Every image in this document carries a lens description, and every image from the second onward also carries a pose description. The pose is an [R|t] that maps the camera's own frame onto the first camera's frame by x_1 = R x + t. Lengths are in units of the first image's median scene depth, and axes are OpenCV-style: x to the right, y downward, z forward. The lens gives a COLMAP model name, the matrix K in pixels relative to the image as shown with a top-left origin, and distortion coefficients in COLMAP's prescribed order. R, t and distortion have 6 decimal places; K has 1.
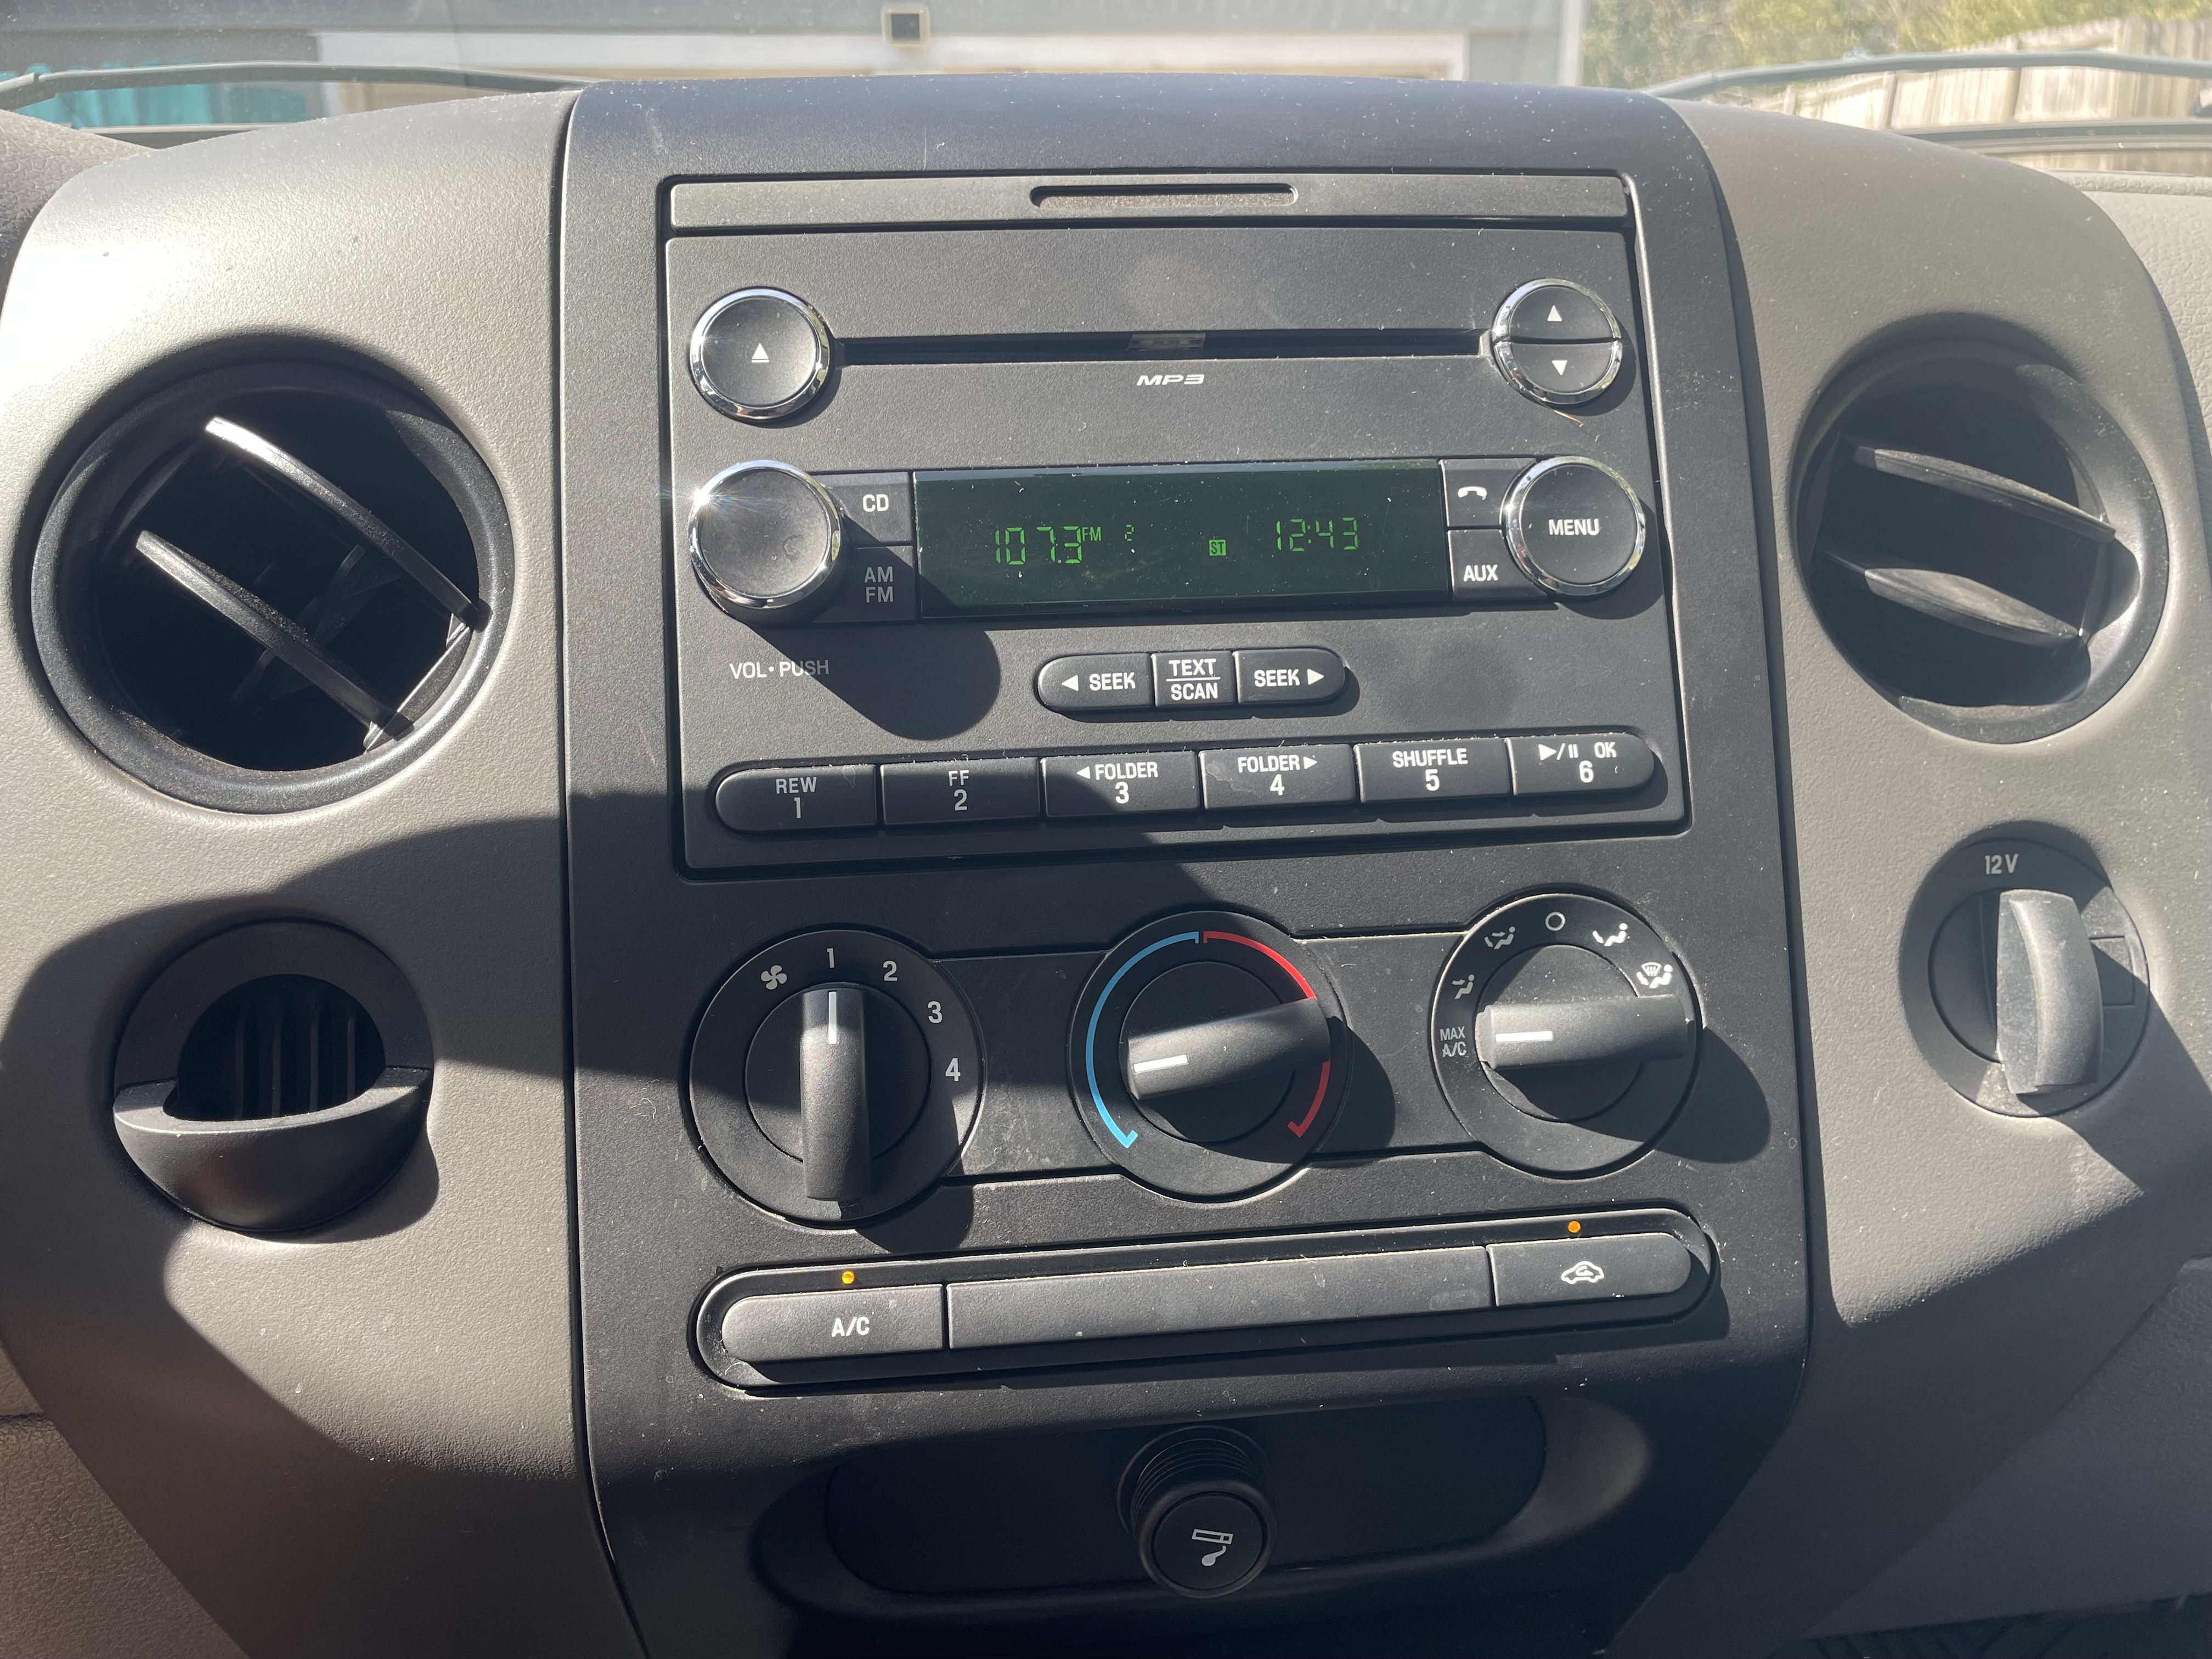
lens RADIAL K [[1681.2, 0, 1122.9], [0, 1681.2, 835.3], [0, 0, 1]] dist [0.053236, -0.073046]
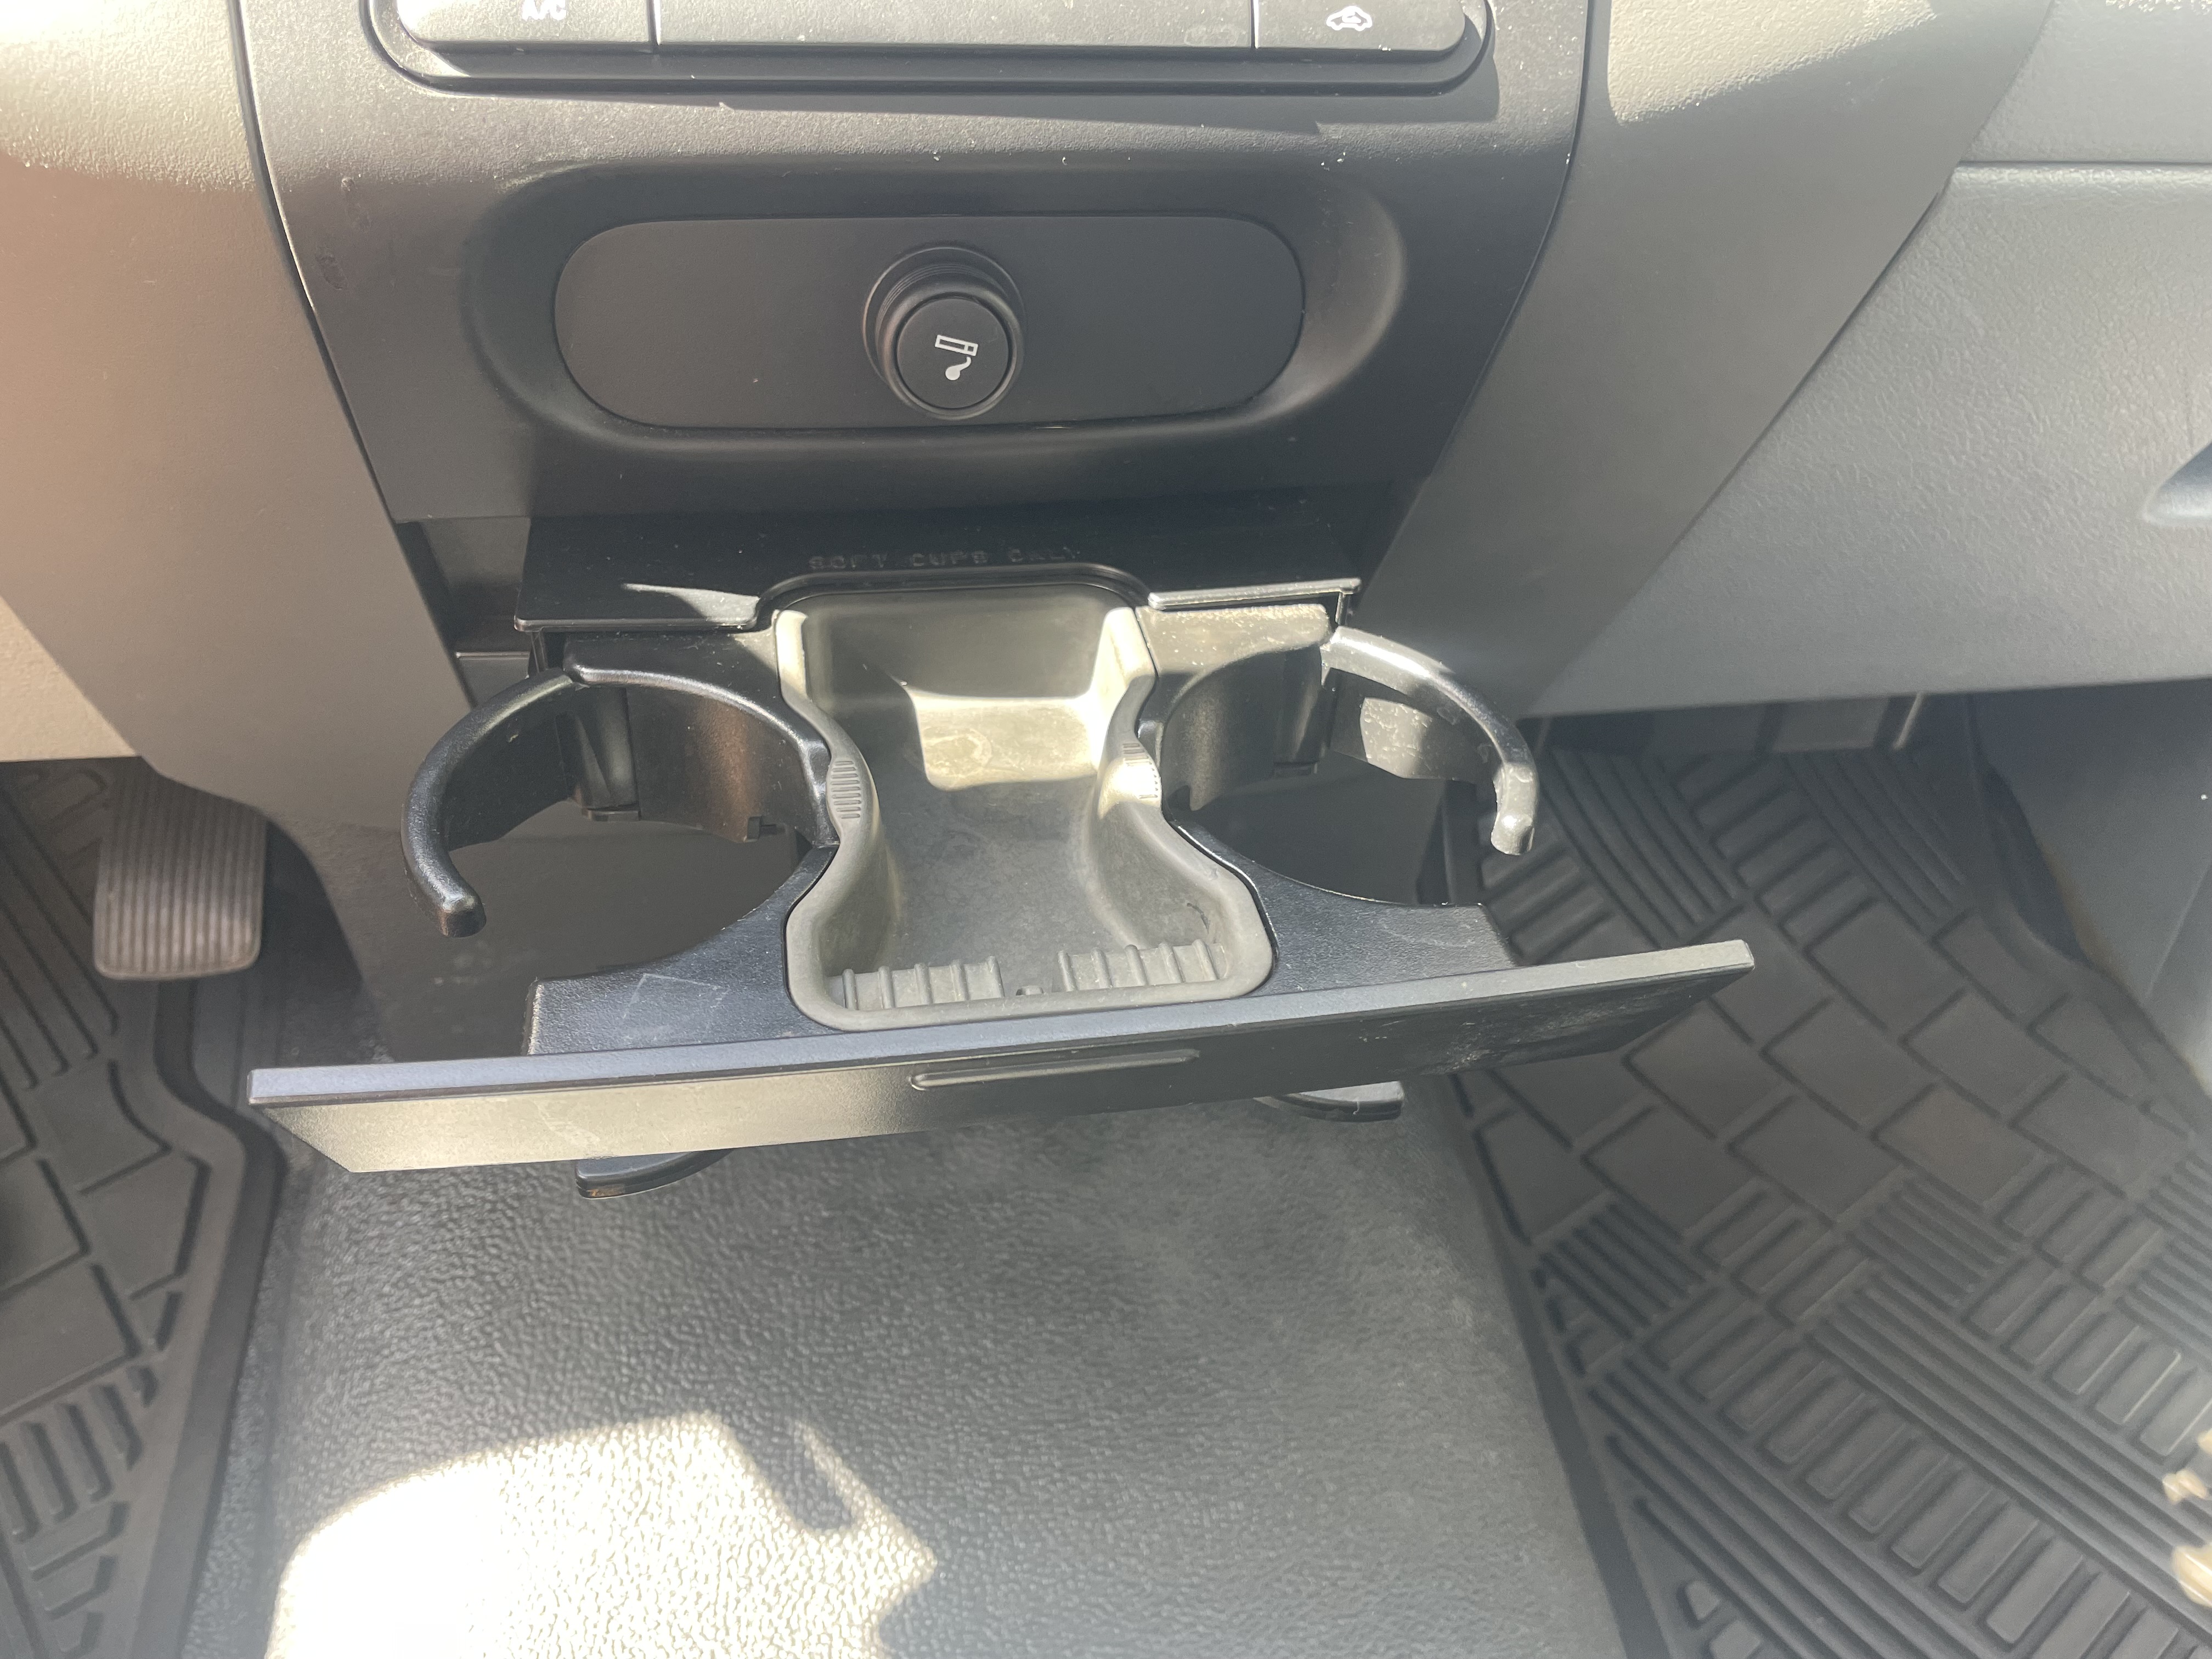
lens RADIAL K [[1681.2, 0, 1087.7], [0, 1681.2, 822.4], [0, 0, 1]] dist [0.053236, -0.073046]
pose [[0.997079, 0.007175, 0.076034, 0.054660], [-0.030329, 0.950906, 0.307989, 0.363206], [-0.070092, -0.309396, 0.948347, -0.013406]]
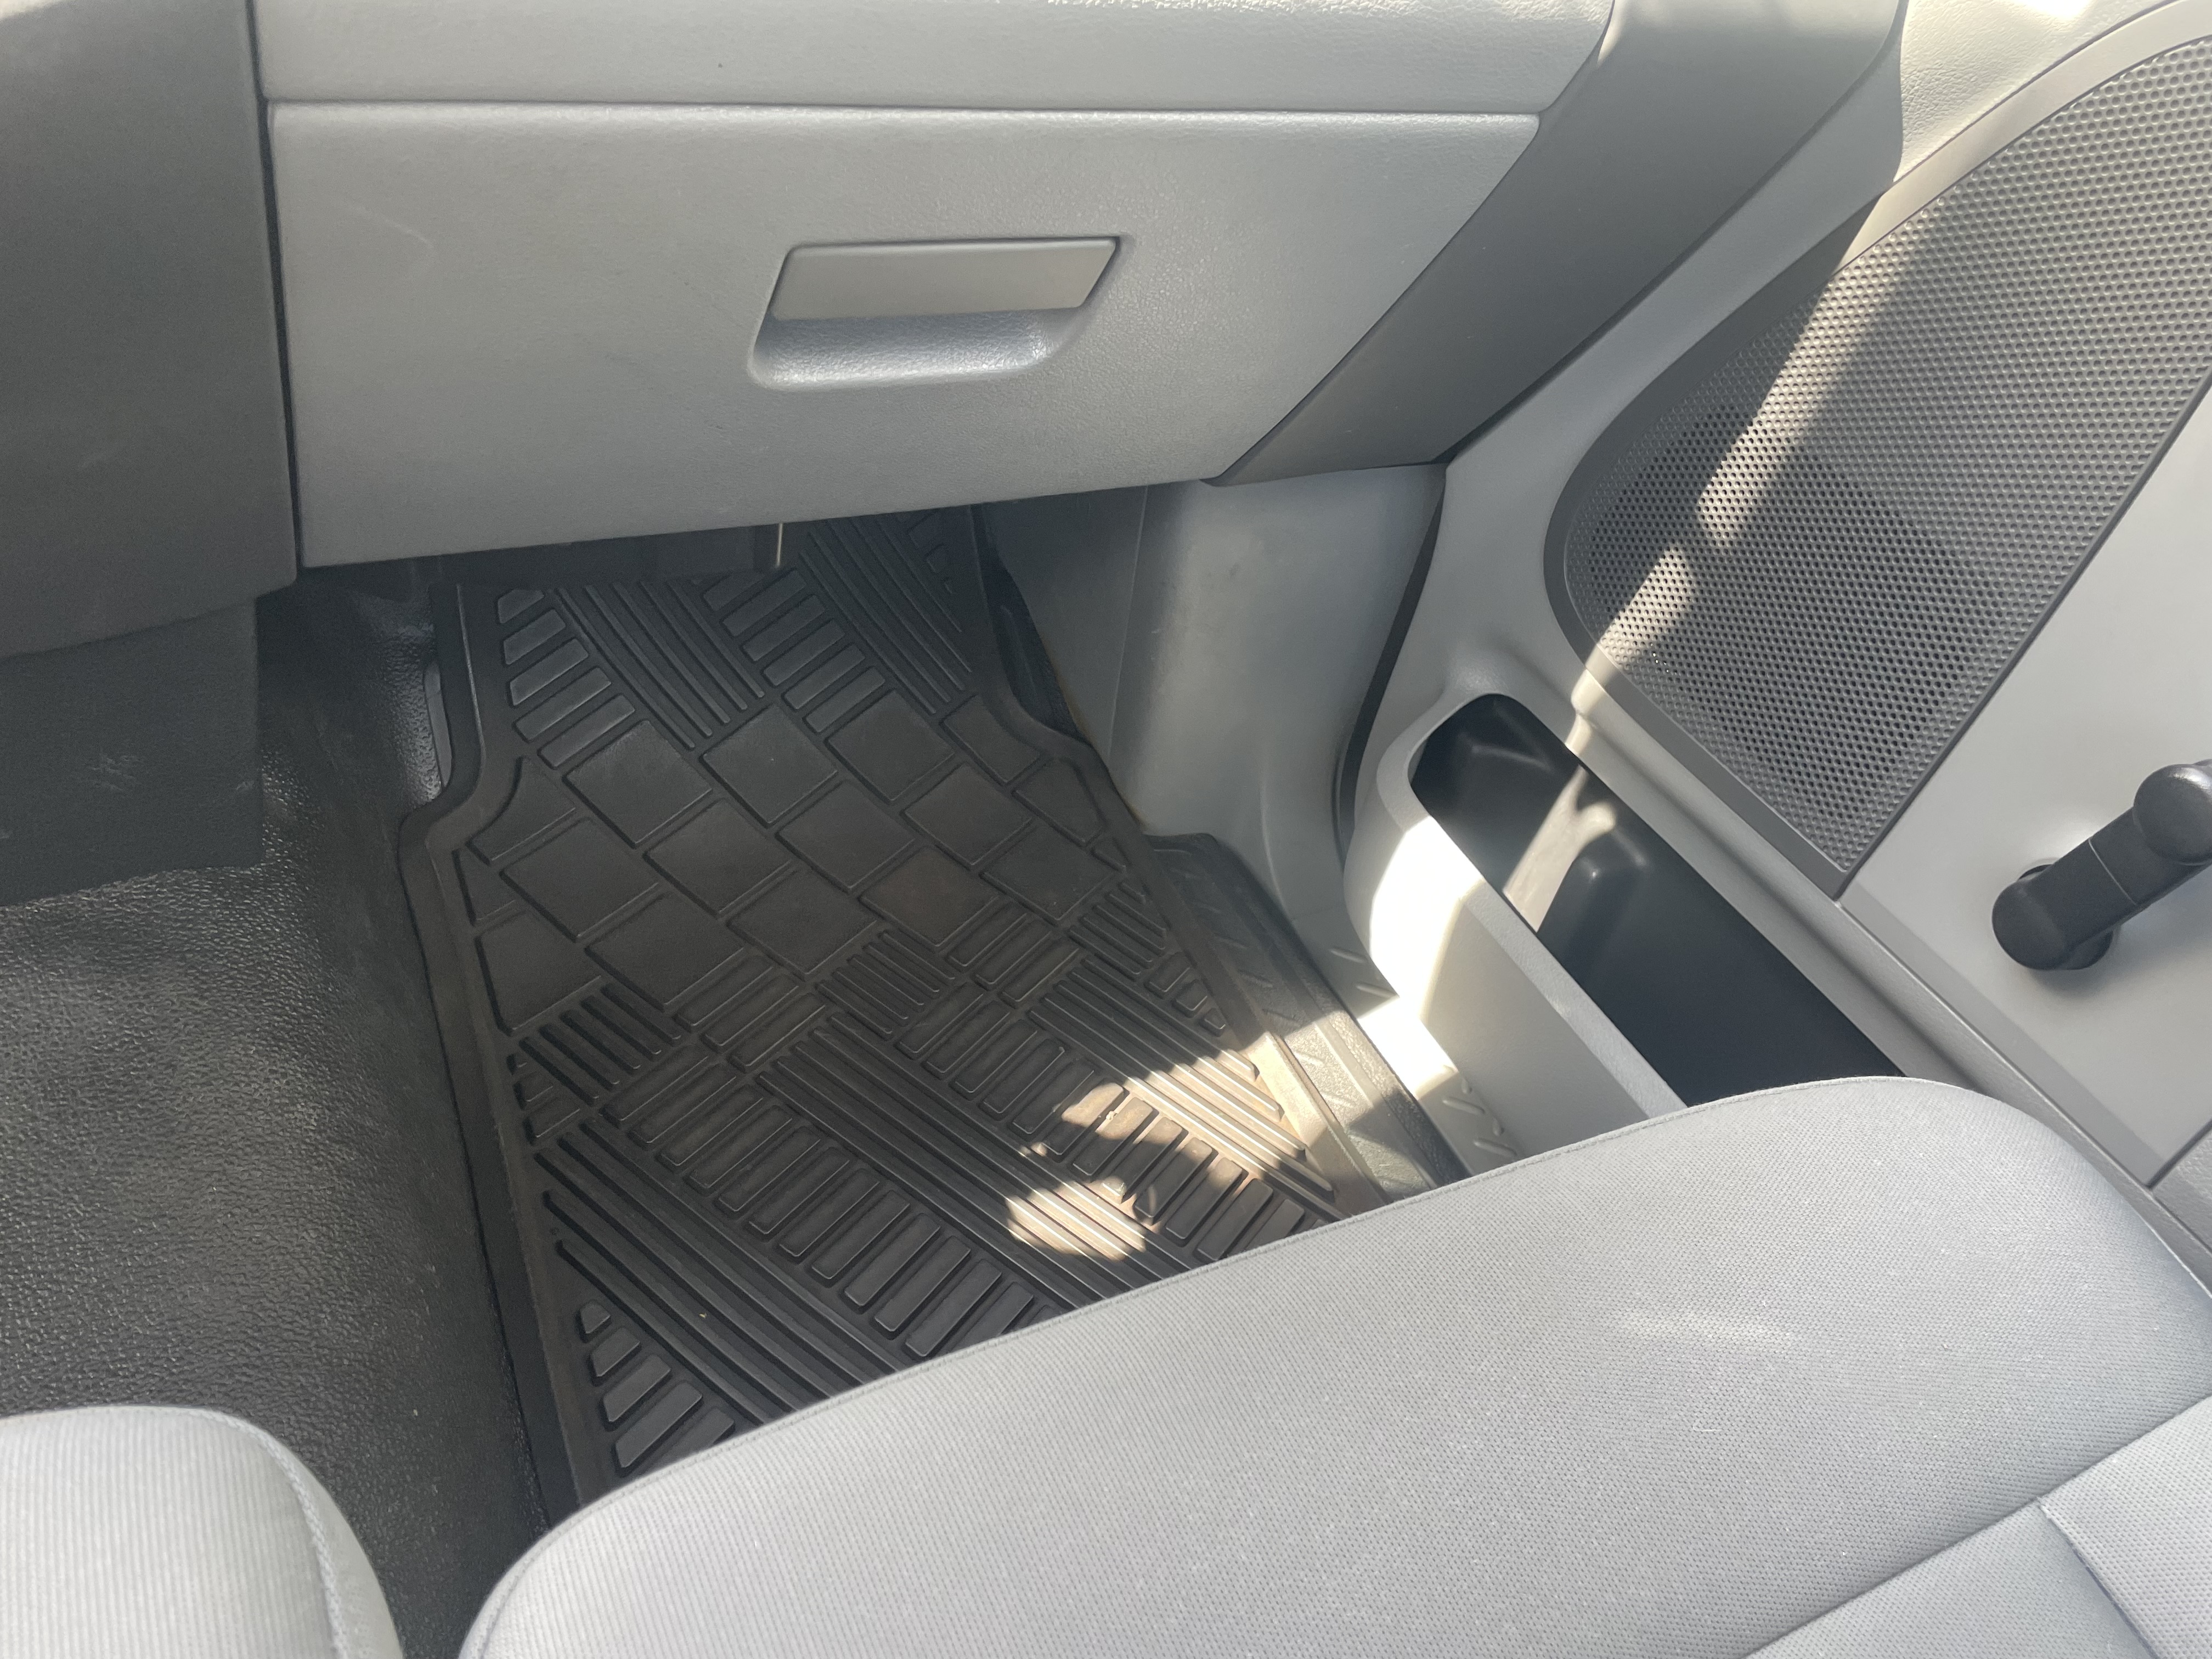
lens RADIAL K [[1681.2, 0, 1092.4], [0, 1681.2, 800.4], [0, 0, 1]] dist [0.053236, -0.073046]
pose [[0.929309, -0.093140, 0.357364, 0.772684], [-0.065006, 0.911308, 0.406561, 0.186037], [-0.363536, -0.401052, 0.840832, -0.372913]]
